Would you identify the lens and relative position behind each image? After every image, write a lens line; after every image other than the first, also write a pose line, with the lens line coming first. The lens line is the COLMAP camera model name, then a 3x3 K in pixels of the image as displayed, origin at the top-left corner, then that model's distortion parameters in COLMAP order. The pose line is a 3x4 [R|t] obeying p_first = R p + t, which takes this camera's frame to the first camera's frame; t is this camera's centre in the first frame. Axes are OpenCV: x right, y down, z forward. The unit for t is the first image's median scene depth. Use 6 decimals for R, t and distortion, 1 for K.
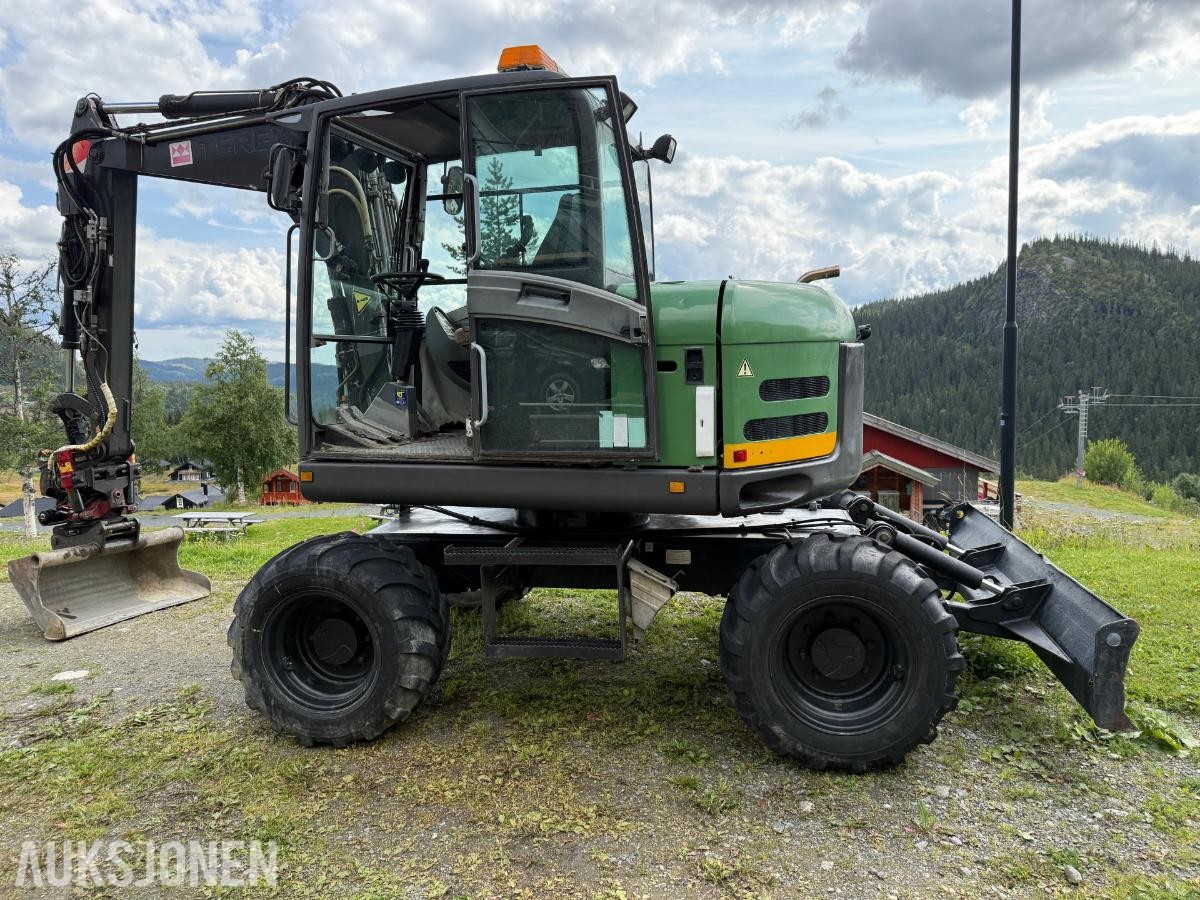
lens RADIAL K [[844.0, 0, 606.4], [0, 844.0, 446.0], [0, 0, 1]] dist [0.051423, -0.064229]
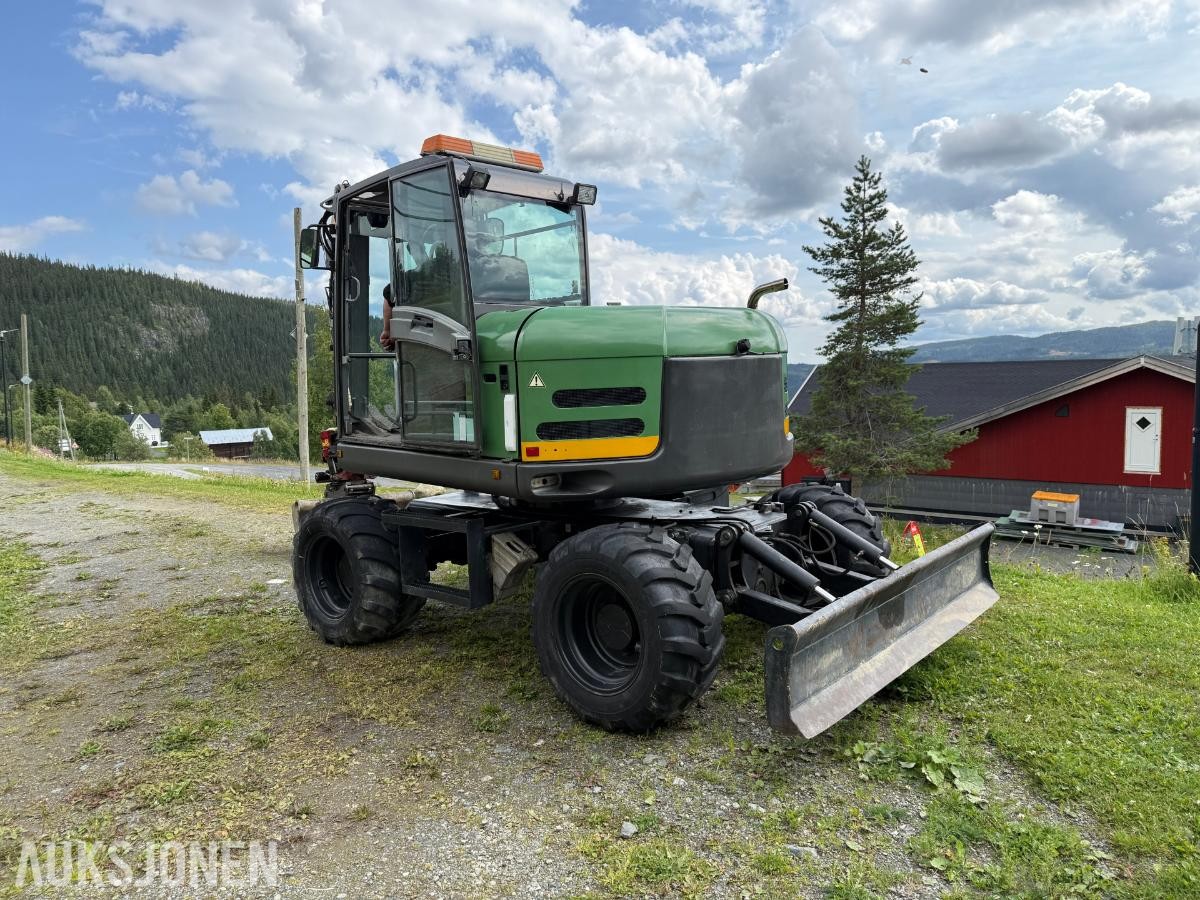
lens RADIAL K [[856.4, 0, 618.8], [0, 856.4, 444.9], [0, 0, 1]] dist [0.042768, -0.050628]
pose [[0.861762, 0.042642, -0.505517, 0.559764], [-0.042844, 0.999019, 0.011235, -0.011055], [0.505500, 0.011976, 0.862743, -0.003841]]
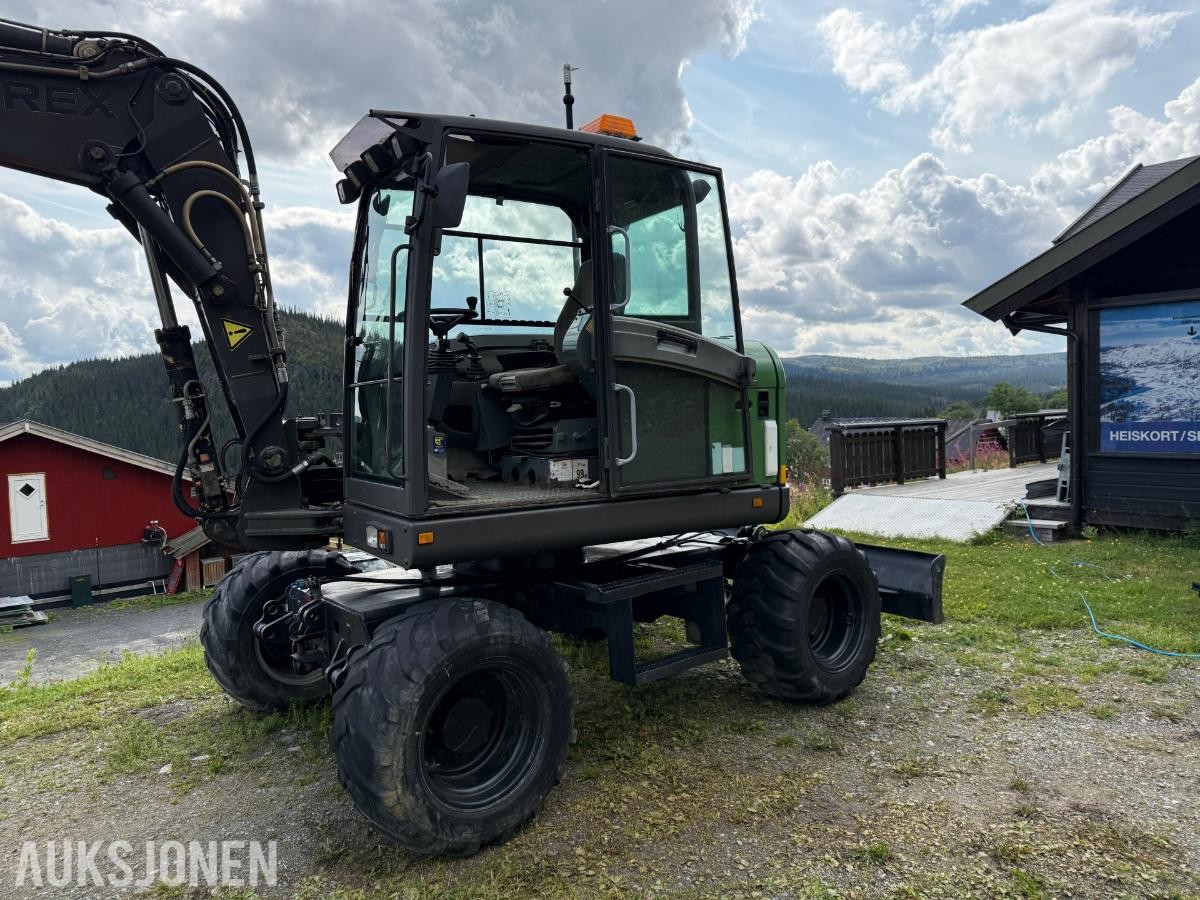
lens RADIAL K [[844.0, 0, 591.7], [0, 844.0, 446.9], [0, 0, 1]] dist [0.051423, -0.064229]
pose [[0.663091, -0.037212, 0.747613, -0.633236], [0.091256, 0.995332, -0.031396, -0.009578], [-0.742955, 0.089043, 0.663392, 0.224386]]
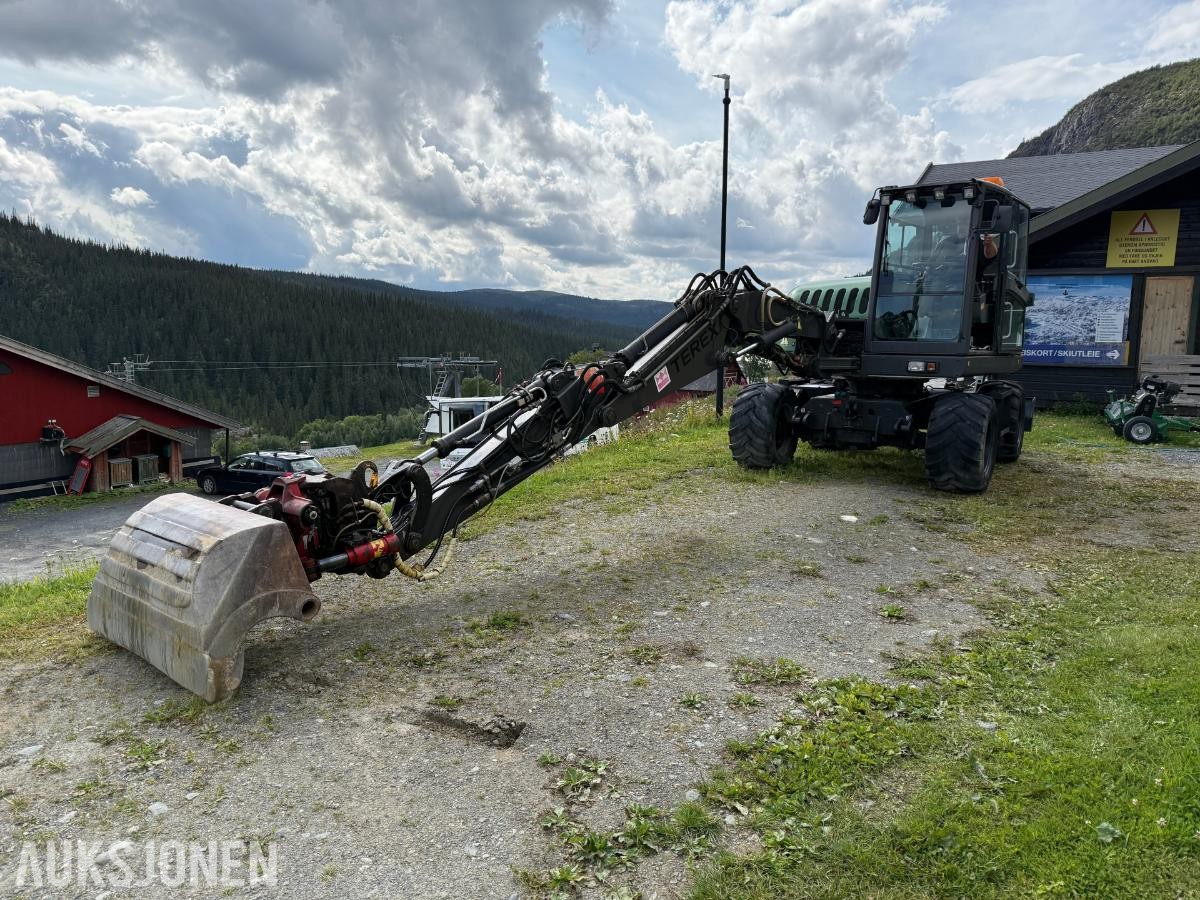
lens RADIAL K [[844.0, 0, 603.3], [0, 844.0, 447.7], [0, 0, 1]] dist [0.051423, -0.064229]
pose [[0.383183, -0.096177, 0.918652, -1.819689], [0.064792, 0.994913, 0.077135, 0.016563], [-0.921397, 0.029964, 0.387465, 0.730003]]
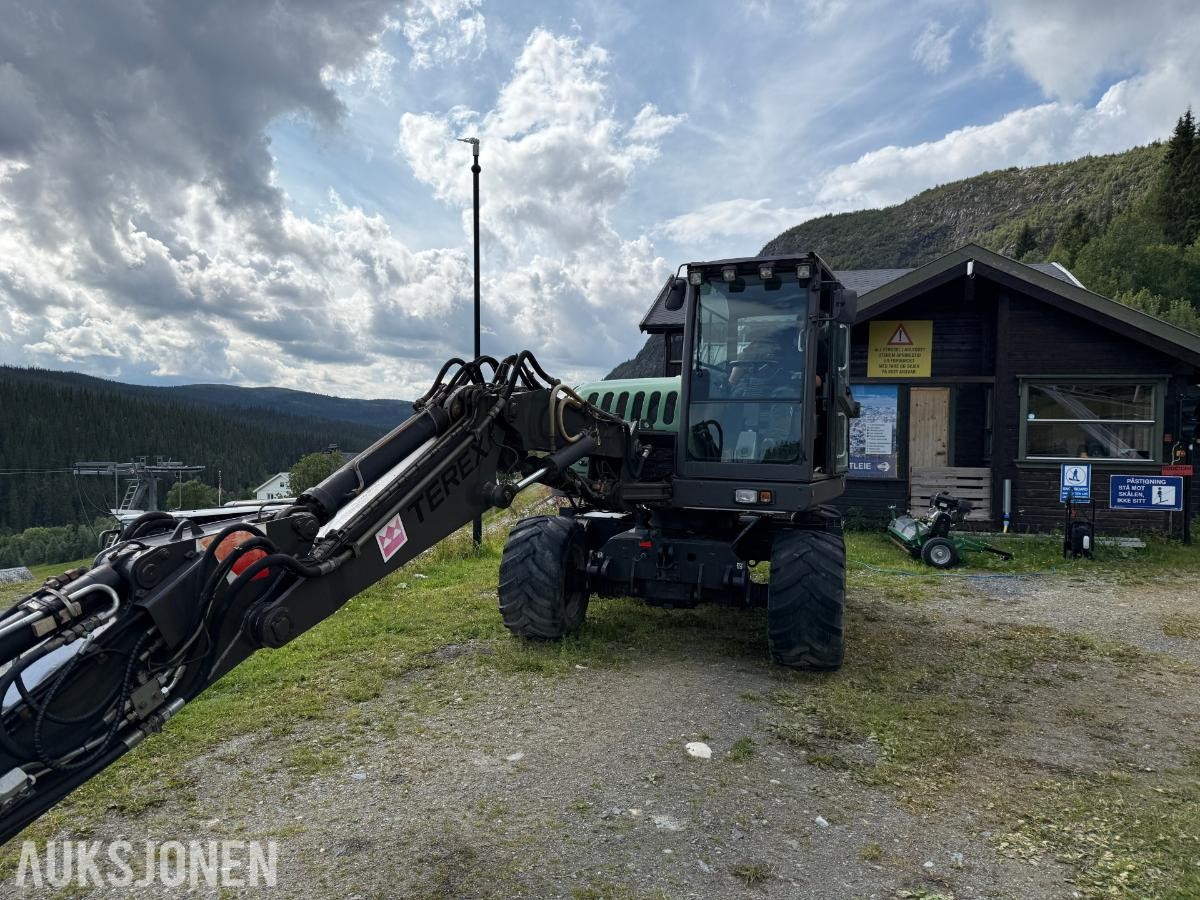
lens RADIAL K [[844.0, 0, 598.9], [0, 844.0, 448.5], [0, 0, 1]] dist [0.051423, -0.064229]
pose [[0.098079, 0.013347, 0.995089, -1.342711], [0.072700, 0.997142, -0.020540, -0.027399], [-0.992520, 0.074357, 0.096829, 0.875491]]
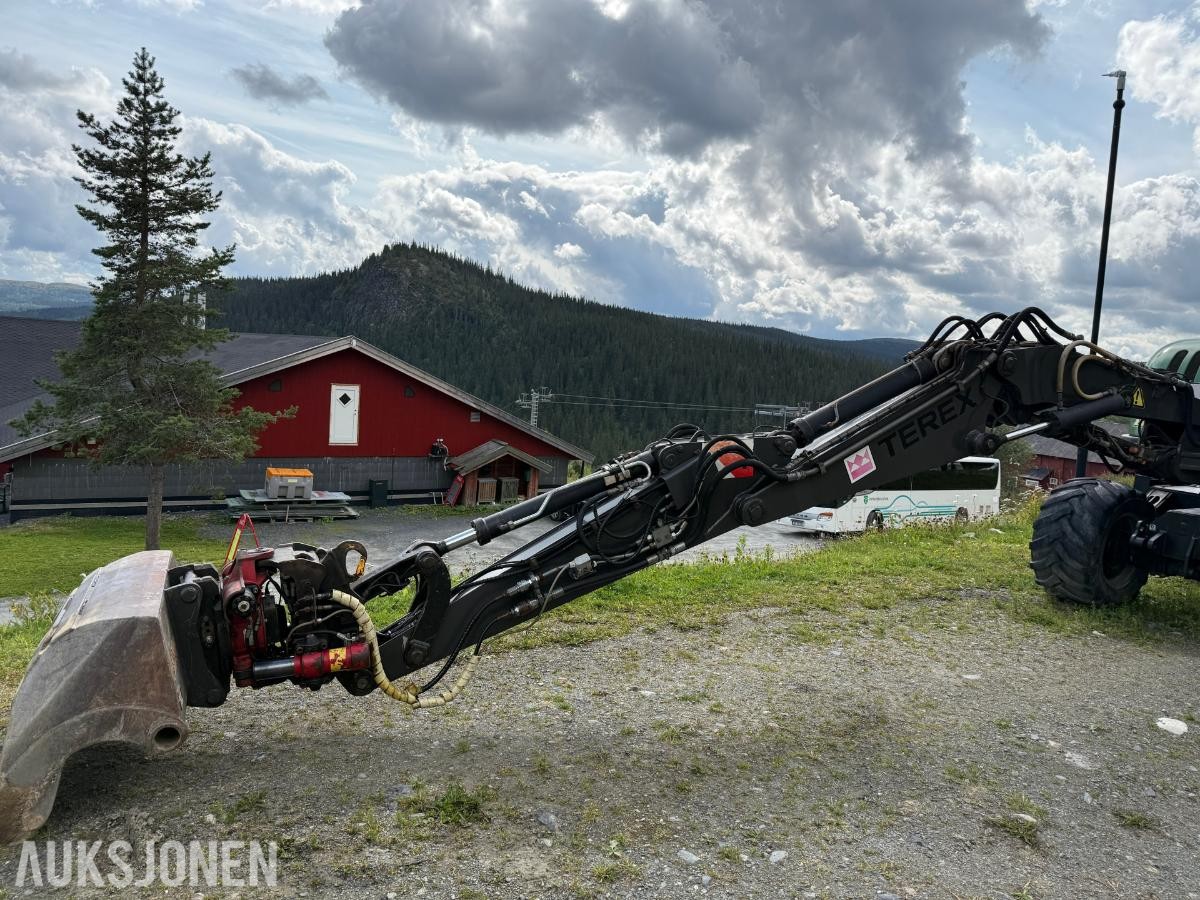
lens RADIAL K [[844.0, 0, 594.1], [0, 844.0, 457.7], [0, 0, 1]] dist [0.051423, -0.064229]
pose [[0.750642, 0.001715, 0.660707, -1.434447], [-0.023006, 0.999458, 0.023543, -0.003545], [-0.660309, -0.032873, 0.750275, 0.661710]]
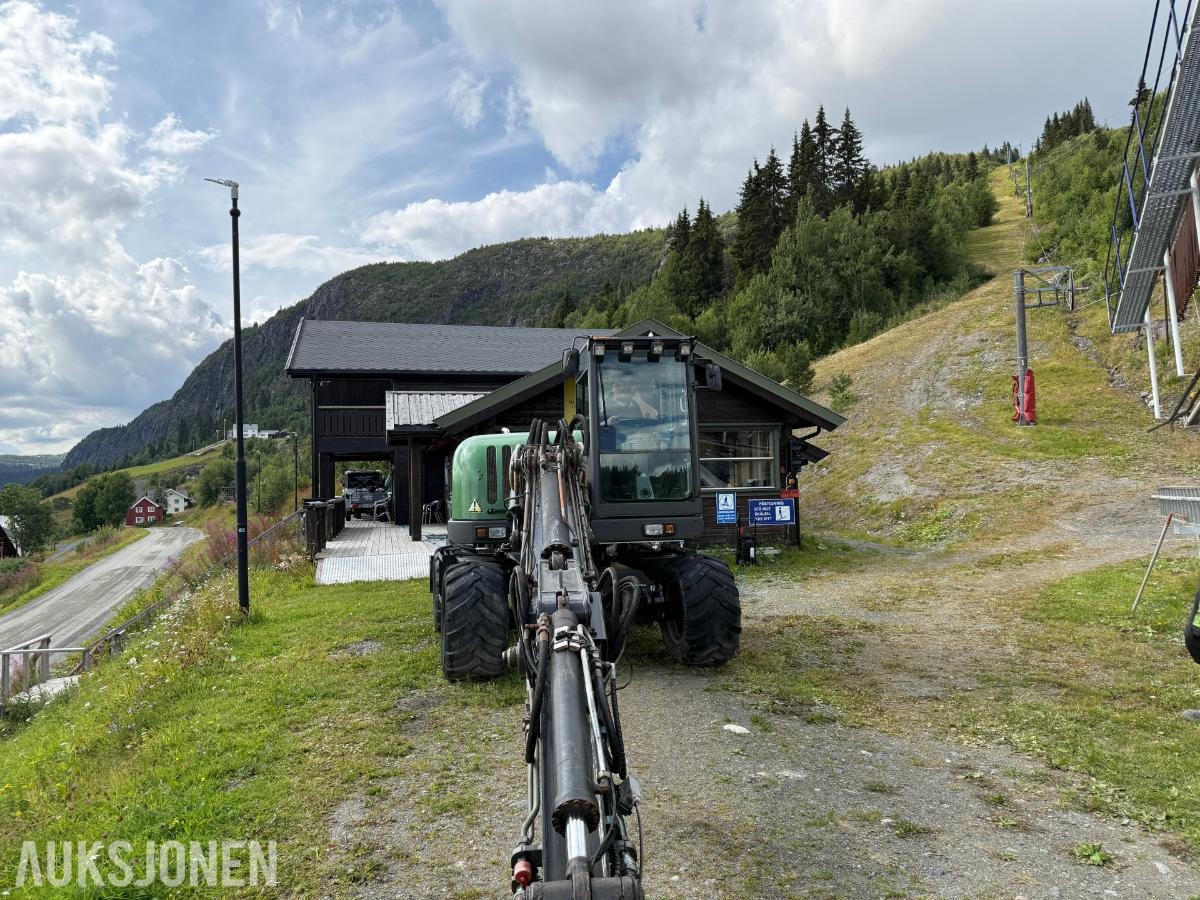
lens RADIAL K [[844.0, 0, 600.8], [0, 844.0, 425.1], [0, 0, 1]] dist [0.051423, -0.064229]
pose [[-0.402616, 0.092302, 0.910703, -1.423565], [0.119282, 0.991710, -0.047778, -0.083366], [-0.907564, 0.089394, -0.410289, 1.394829]]
